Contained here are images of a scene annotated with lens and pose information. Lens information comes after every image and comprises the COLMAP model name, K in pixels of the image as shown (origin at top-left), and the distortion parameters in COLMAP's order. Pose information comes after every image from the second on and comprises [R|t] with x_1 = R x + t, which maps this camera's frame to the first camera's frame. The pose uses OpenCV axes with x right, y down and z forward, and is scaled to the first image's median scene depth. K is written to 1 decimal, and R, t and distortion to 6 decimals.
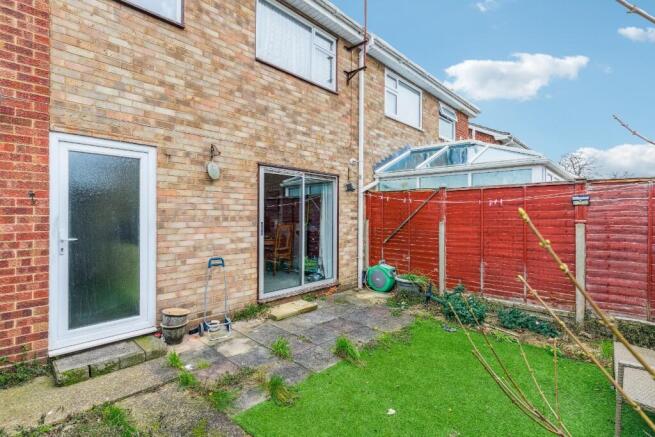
lens RADIAL K [[318.6, 0, 327.5], [0, 318.6, 218.5], [0, 0, 1]] dist [0.002065, 0.000338]
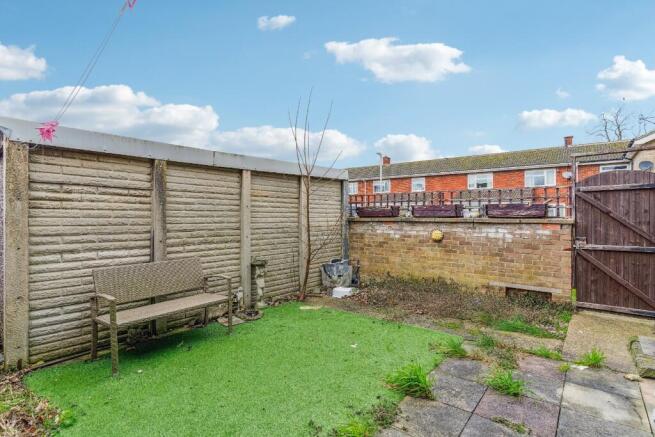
lens RADIAL K [[313.8, 0, 327.5], [0, 313.8, 218.5], [0, 0, 1]] dist [-0.001754, -0.000247]
pose [[-0.997949, -0.010056, -0.063217, 0.232632], [-0.011827, 0.999546, 0.027709, 0.028481], [0.062910, 0.028400, -0.997615, 1.325046]]
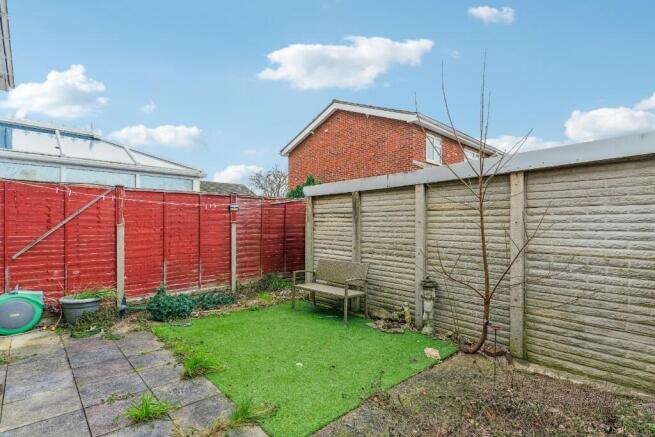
lens RADIAL K [[318.6, 0, 327.5], [0, 318.6, 218.5], [0, 0, 1]] dist [0.002065, 0.000338]
pose [[0.057359, 0.013644, 0.998260, -0.638745], [0.013029, 0.999811, -0.014413, 0.019757], [-0.998269, 0.013833, 0.057171, 0.470712]]
